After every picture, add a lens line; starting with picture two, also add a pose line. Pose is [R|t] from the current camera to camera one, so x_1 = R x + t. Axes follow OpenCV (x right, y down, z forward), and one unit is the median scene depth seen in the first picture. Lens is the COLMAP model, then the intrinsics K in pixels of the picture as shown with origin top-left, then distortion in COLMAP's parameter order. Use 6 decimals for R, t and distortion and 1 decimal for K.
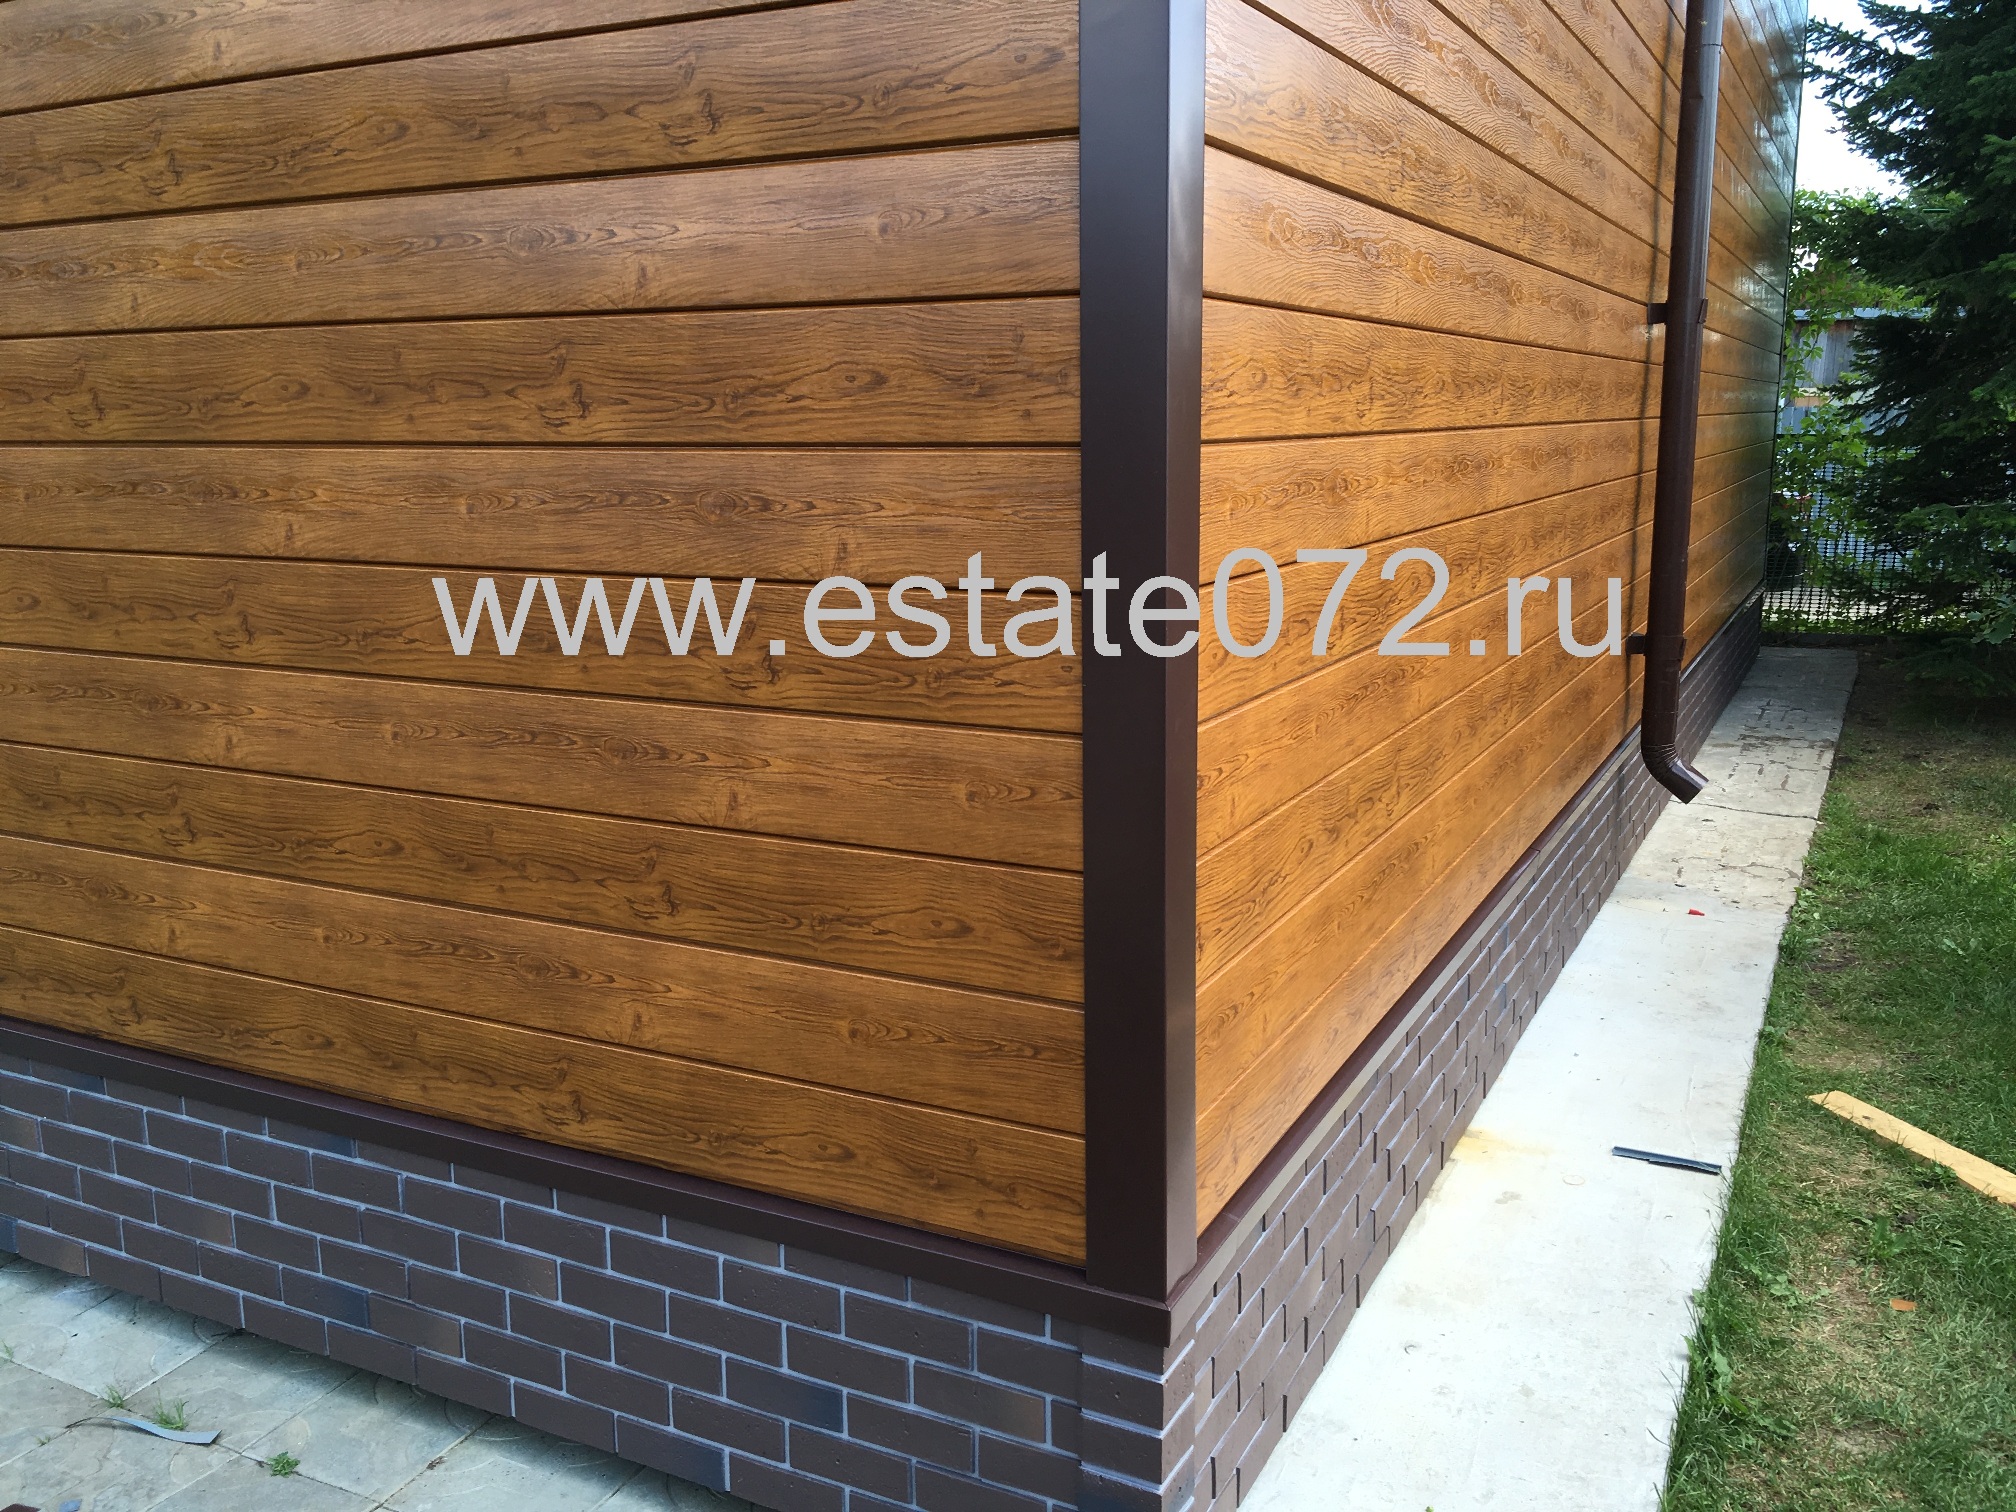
lens RADIAL K [[1719.5, 0, 1017.2], [0, 1719.5, 760.5], [0, 0, 1]] dist [0.056593, -0.013750]
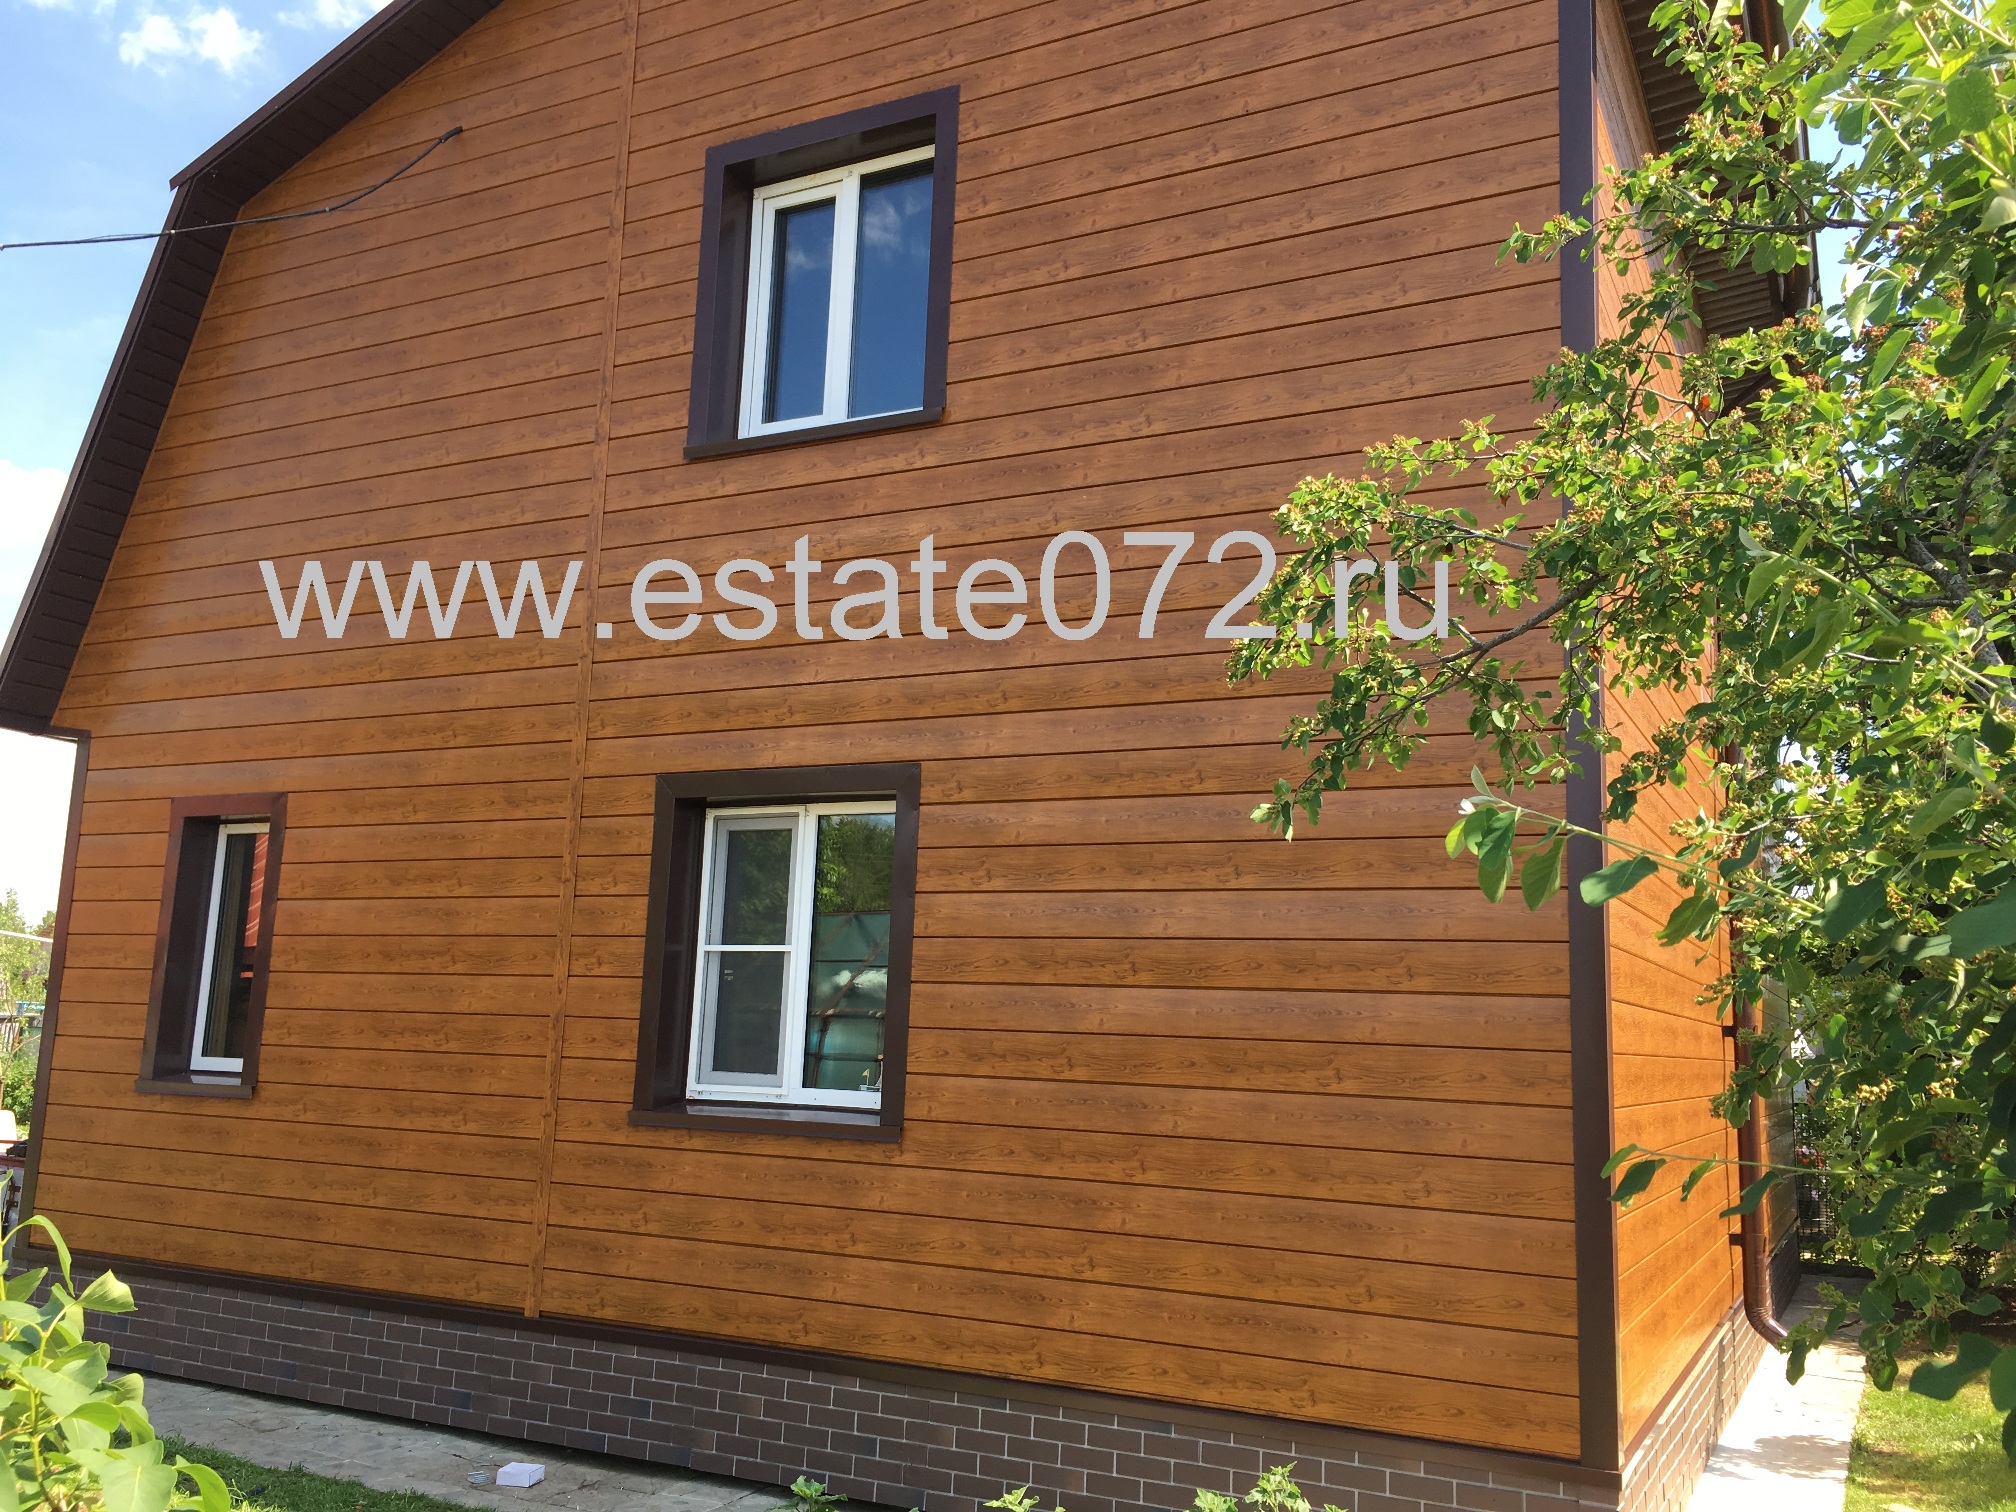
lens RADIAL K [[1724.7, 0, 1010.0], [0, 1724.7, 751.1], [0, 0, 1]] dist [0.061114, -0.056528]
pose [[0.998930, 0.045606, -0.007682, -0.747613], [-0.045390, 0.934928, -0.351923, 0.258801], [-0.008868, 0.351895, 0.935998, -1.531618]]
